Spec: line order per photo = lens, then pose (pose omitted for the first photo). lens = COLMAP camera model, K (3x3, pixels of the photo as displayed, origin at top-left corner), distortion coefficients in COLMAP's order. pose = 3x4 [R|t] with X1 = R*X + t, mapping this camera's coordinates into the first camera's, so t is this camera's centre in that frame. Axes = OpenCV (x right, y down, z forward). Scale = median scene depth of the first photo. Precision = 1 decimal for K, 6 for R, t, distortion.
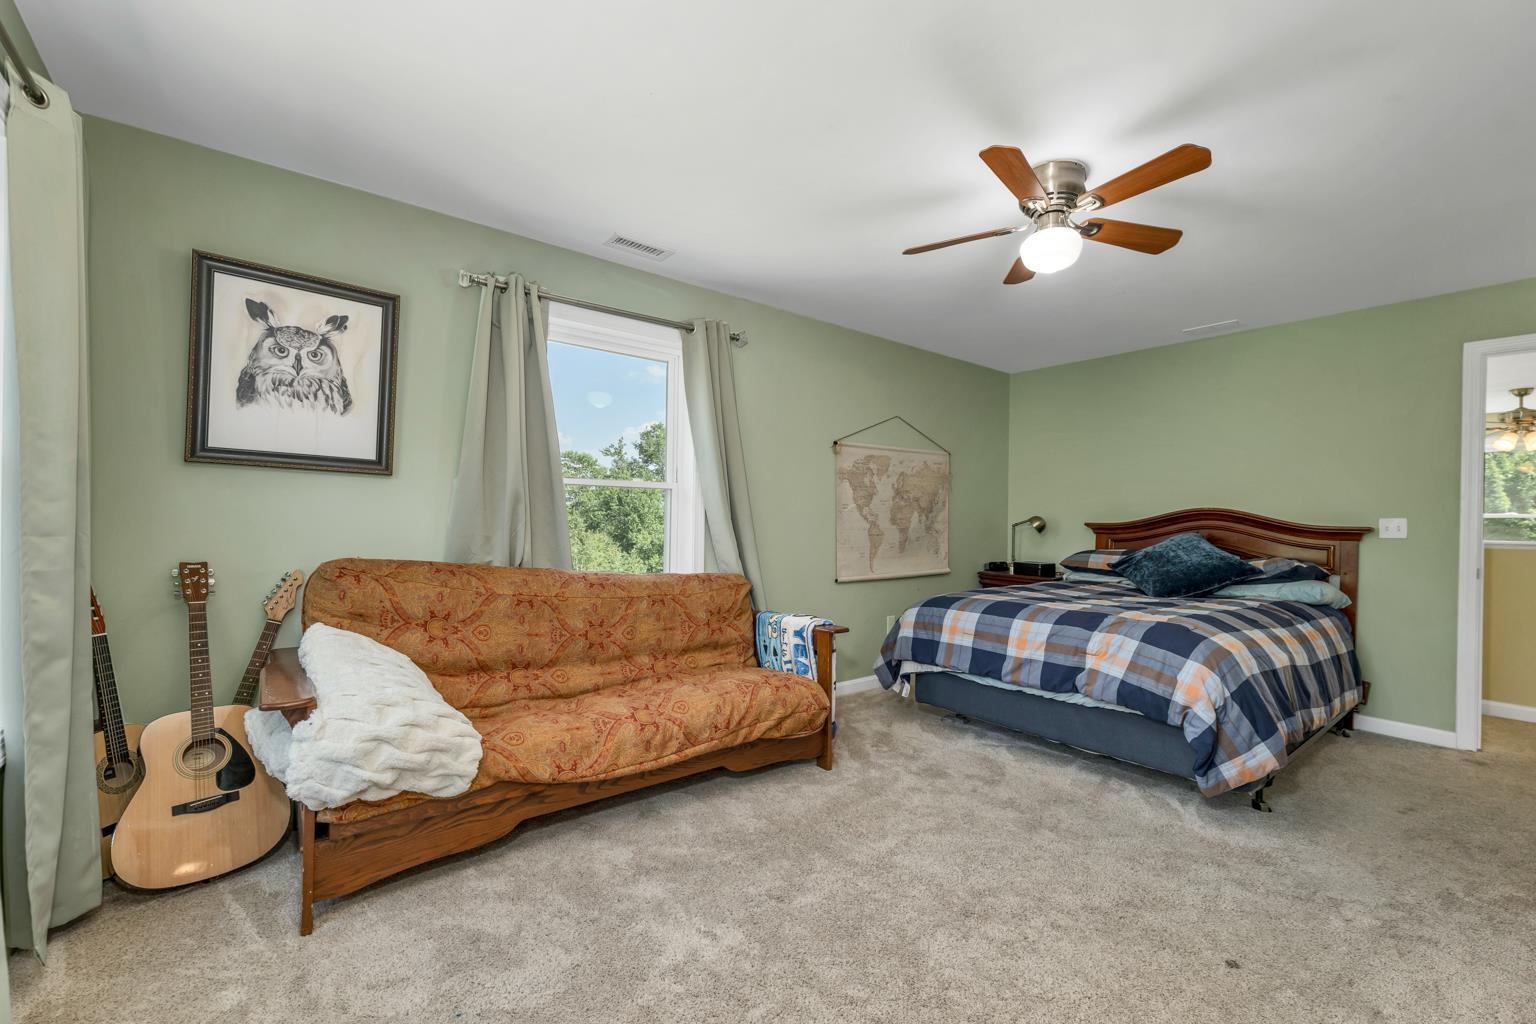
lens RADIAL K [[636.7, 0, 764.8], [0, 636.7, 511.5], [0, 0, 1]] dist [0.009433, -0.000200]
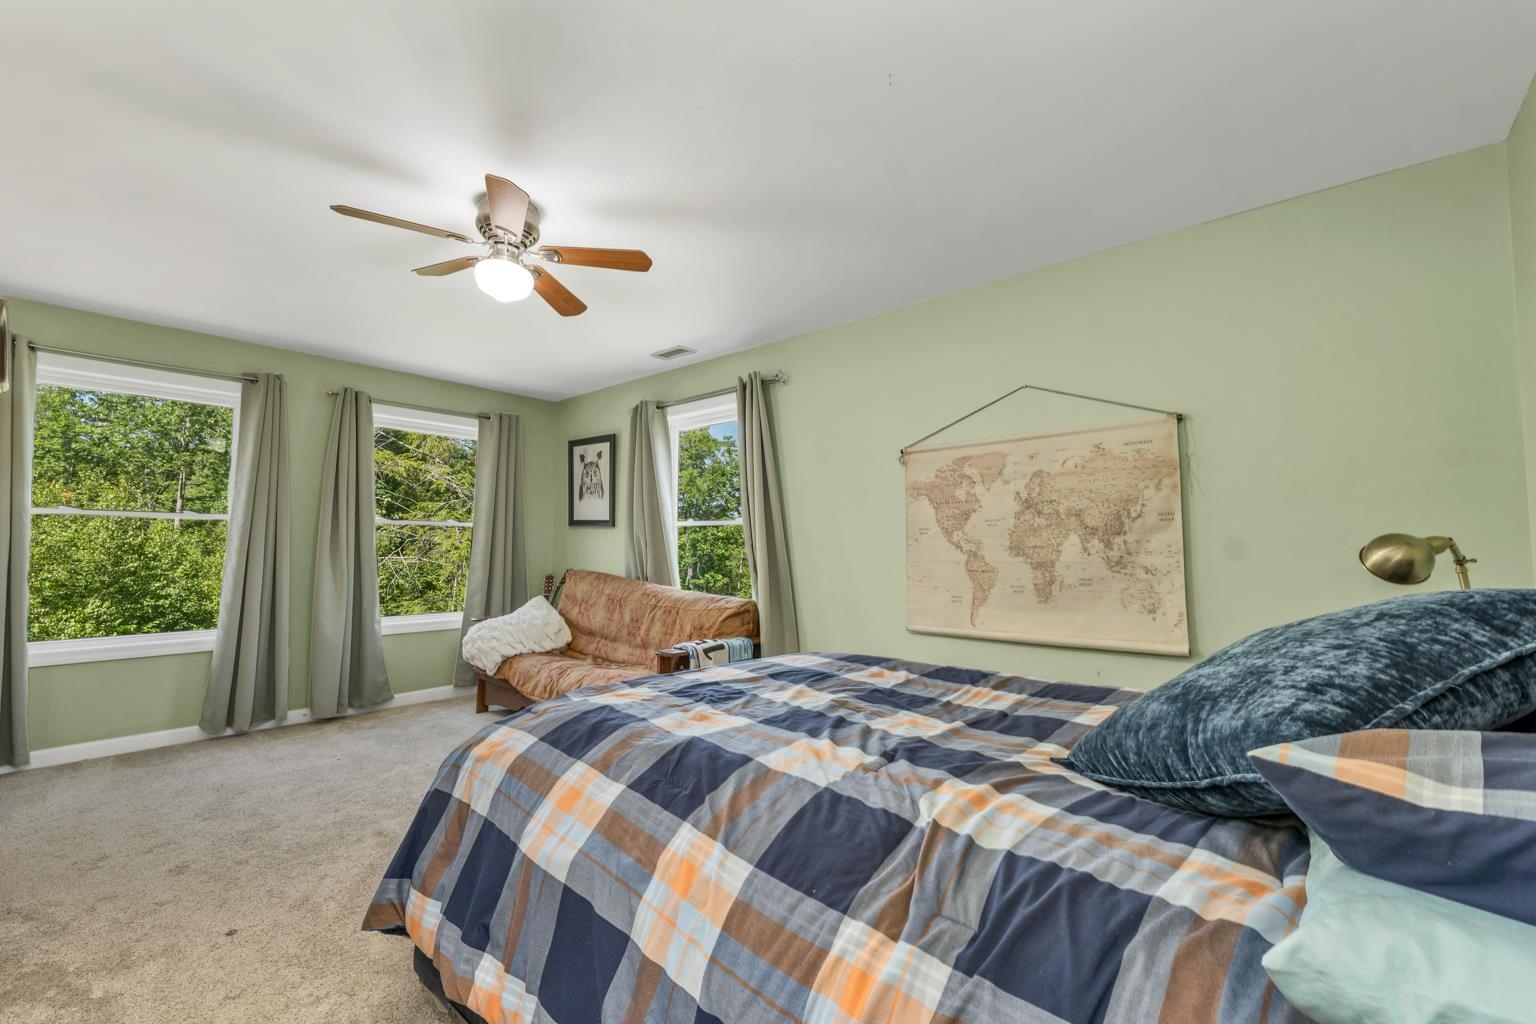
lens RADIAL K [[636.7, 0, 764.8], [0, 636.7, 511.5], [0, 0, 1]] dist [0.009433, -0.000200]
pose [[0.179069, -0.067501, -0.981518, 1.148376], [0.011368, 0.997719, -0.066541, 0.022712], [0.983771, 0.000758, 0.179428, 0.932544]]
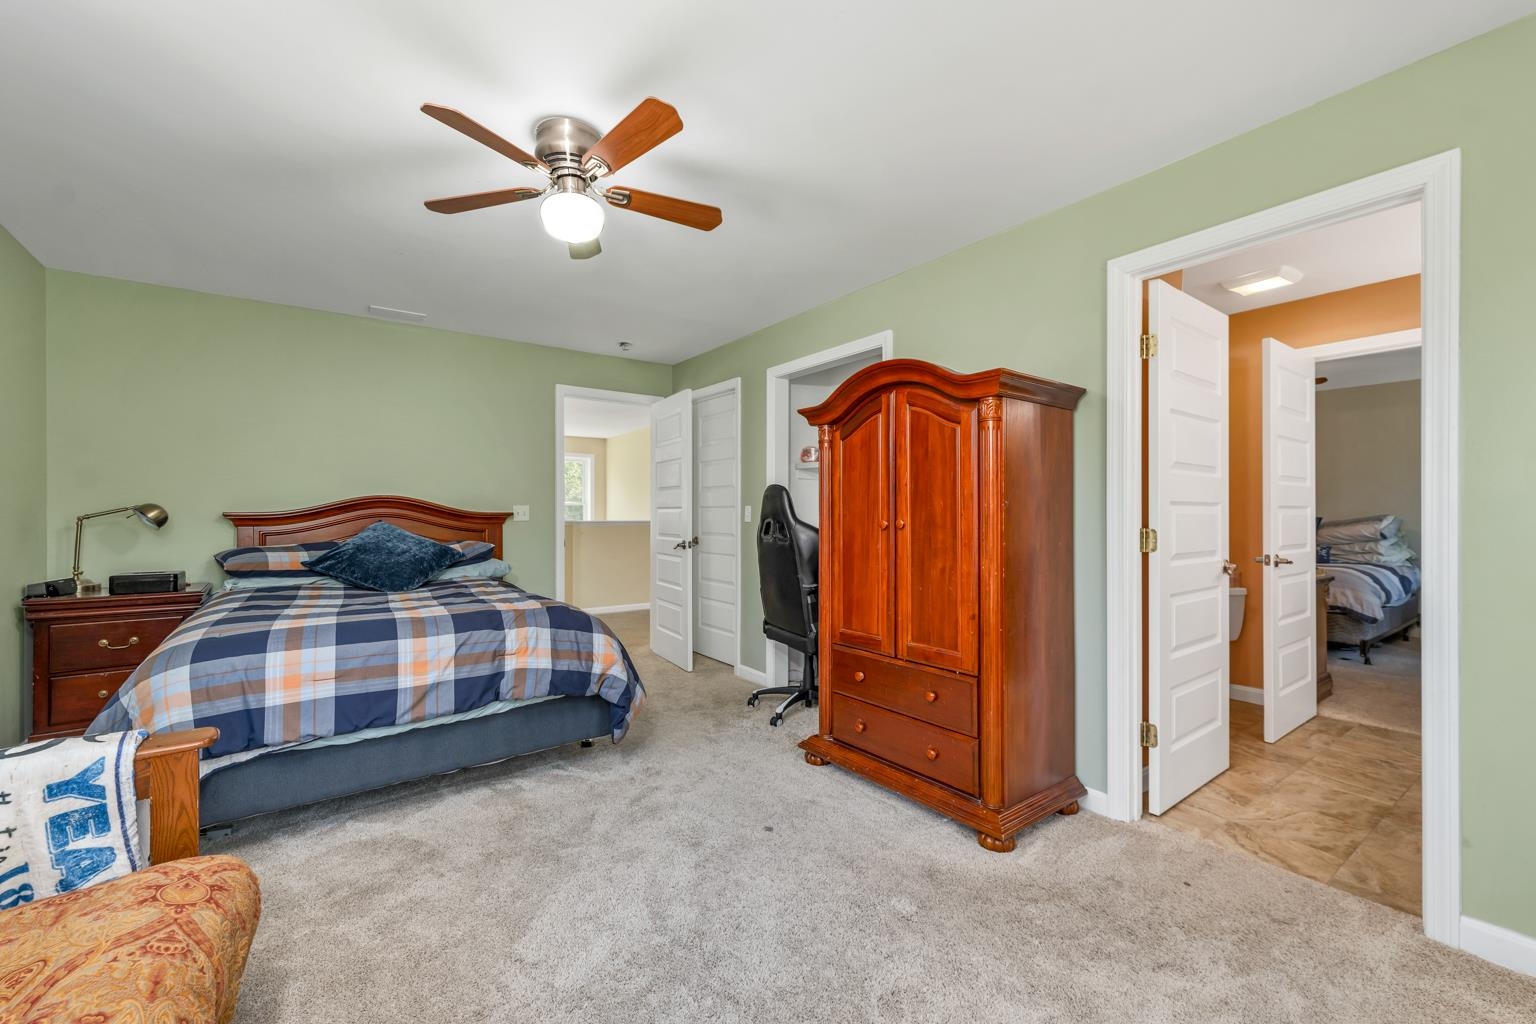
lens RADIAL K [[636.7, 0, 764.8], [0, 636.7, 511.5], [0, 0, 1]] dist [0.009433, -0.000200]
pose [[0.036170, -0.012825, 0.999263, -0.353082], [-0.011202, 0.999850, 0.013238, -0.000260], [-0.999283, -0.011673, 0.036021, 0.531174]]
